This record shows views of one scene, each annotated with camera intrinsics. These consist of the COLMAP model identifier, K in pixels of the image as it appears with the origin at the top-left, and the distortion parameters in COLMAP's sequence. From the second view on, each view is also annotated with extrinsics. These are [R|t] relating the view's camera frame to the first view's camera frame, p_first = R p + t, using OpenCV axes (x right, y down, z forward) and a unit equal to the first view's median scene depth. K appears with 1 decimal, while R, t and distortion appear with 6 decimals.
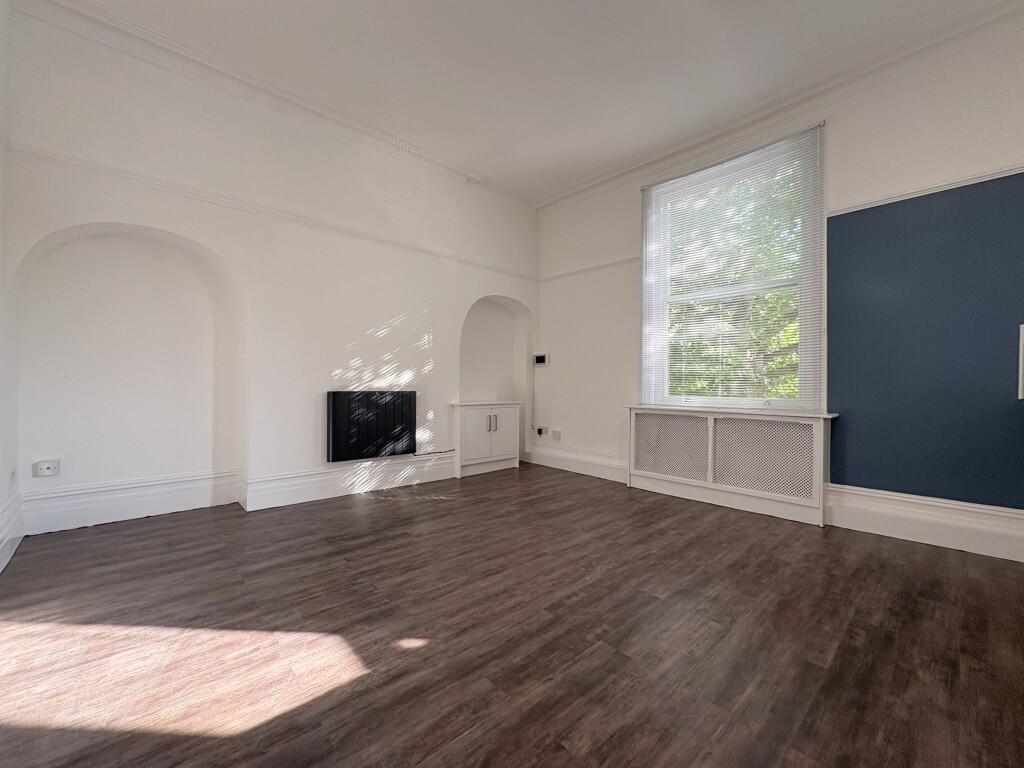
lens RADIAL K [[408.7, 0, 516.2], [0, 408.7, 391.7], [0, 0, 1]] dist [-0.000391, 0.000681]
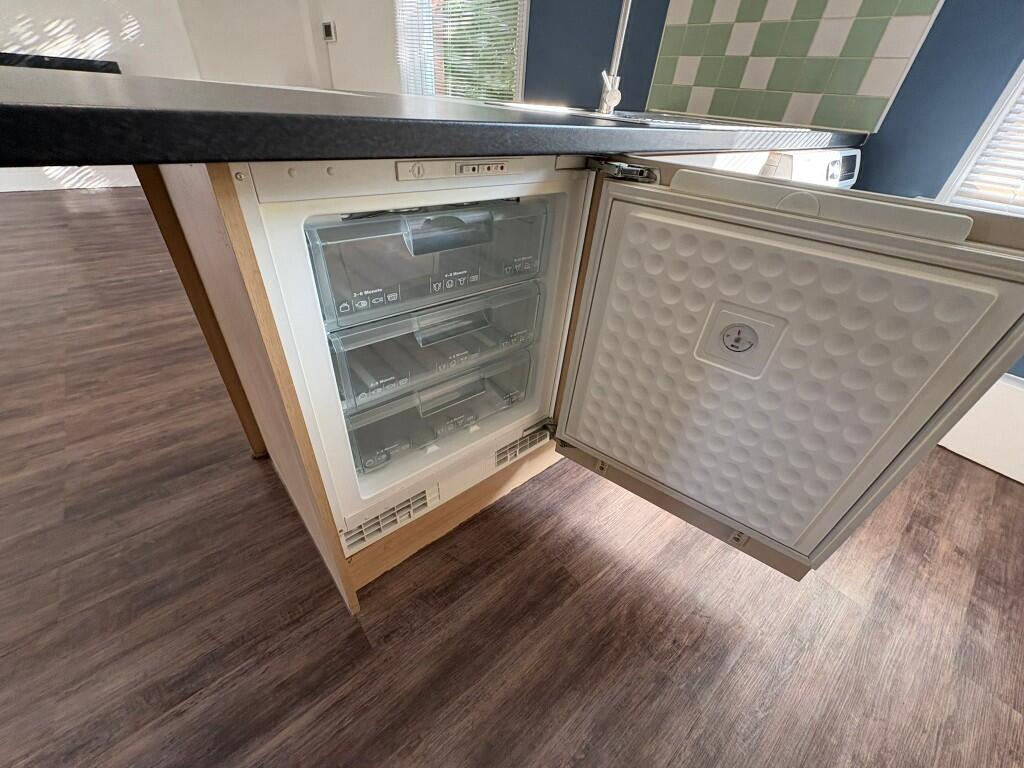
lens RADIAL K [[408.7, 0, 506.9], [0, 408.7, 373.5], [0, 0, 1]] dist [-0.000391, 0.000681]
pose [[0.997060, 0.075174, -0.014831, 0.642183], [-0.053803, 0.824682, 0.563031, 0.005139], [0.054556, -0.560578, 0.826302, -0.014037]]
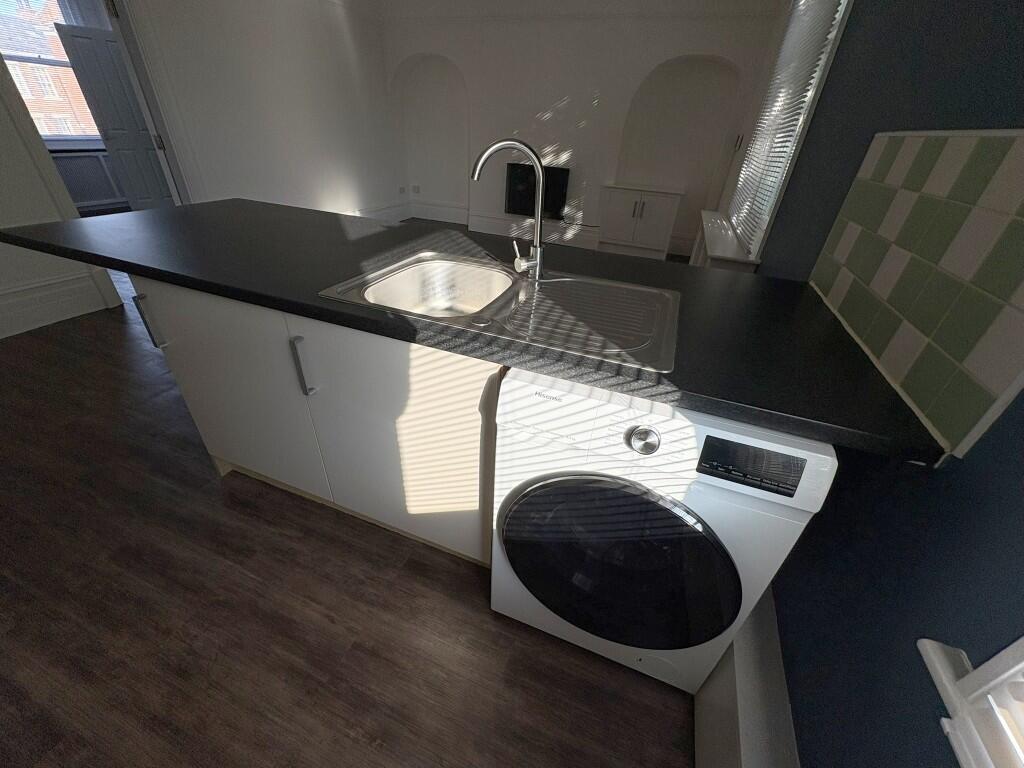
lens RADIAL K [[408.7, 0, 510.5], [0, 408.7, 383.2], [0, 0, 1]] dist [-0.000391, 0.000681]
pose [[0.428651, 0.492536, -0.757407, 0.996767], [-0.063108, 0.852607, 0.518728, -0.083322], [0.901263, -0.174555, 0.396554, 0.229735]]
